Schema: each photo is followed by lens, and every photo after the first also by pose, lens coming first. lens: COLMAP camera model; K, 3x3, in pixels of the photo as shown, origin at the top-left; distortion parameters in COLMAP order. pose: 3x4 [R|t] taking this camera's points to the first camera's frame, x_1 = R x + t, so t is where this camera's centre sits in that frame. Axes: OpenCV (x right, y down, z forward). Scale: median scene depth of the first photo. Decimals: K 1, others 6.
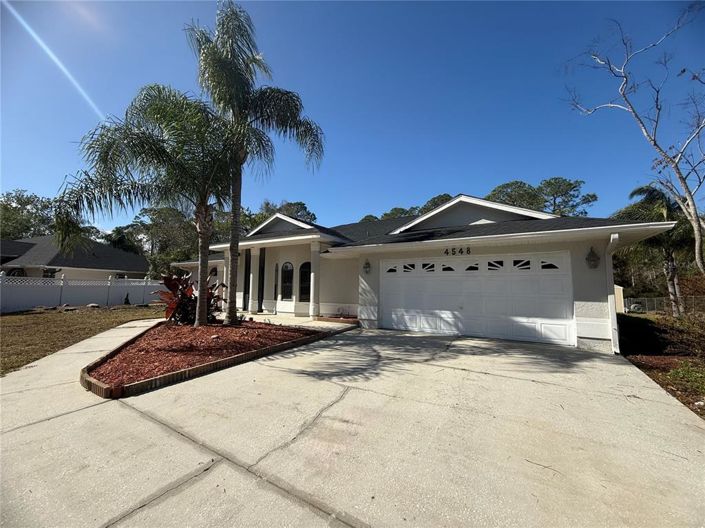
lens RADIAL K [[280.7, 0, 352.8], [0, 280.7, 262.3], [0, 0, 1]] dist [-0.000751, 0.000458]
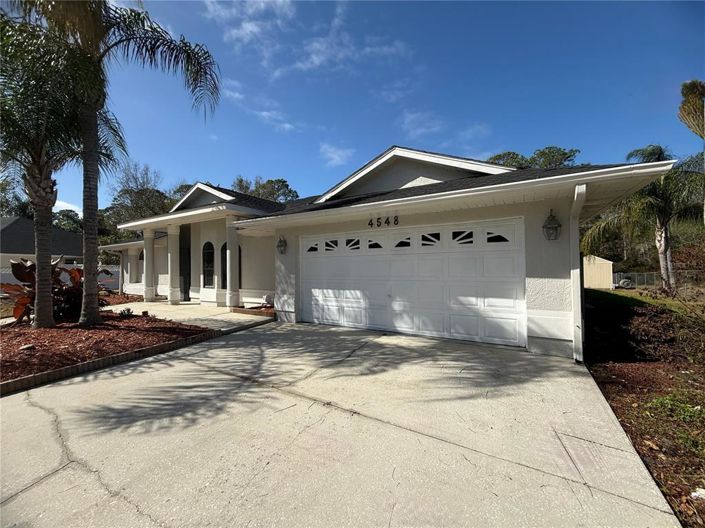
lens RADIAL K [[280.7, 0, 351.3], [0, 280.7, 263.6], [0, 0, 1]] dist [-0.000751, 0.000458]
pose [[0.999731, -0.021899, 0.007636, 0.245919], [0.021240, 0.996749, 0.077723, 0.010828], [-0.009313, -0.077540, 0.996946, 0.215345]]
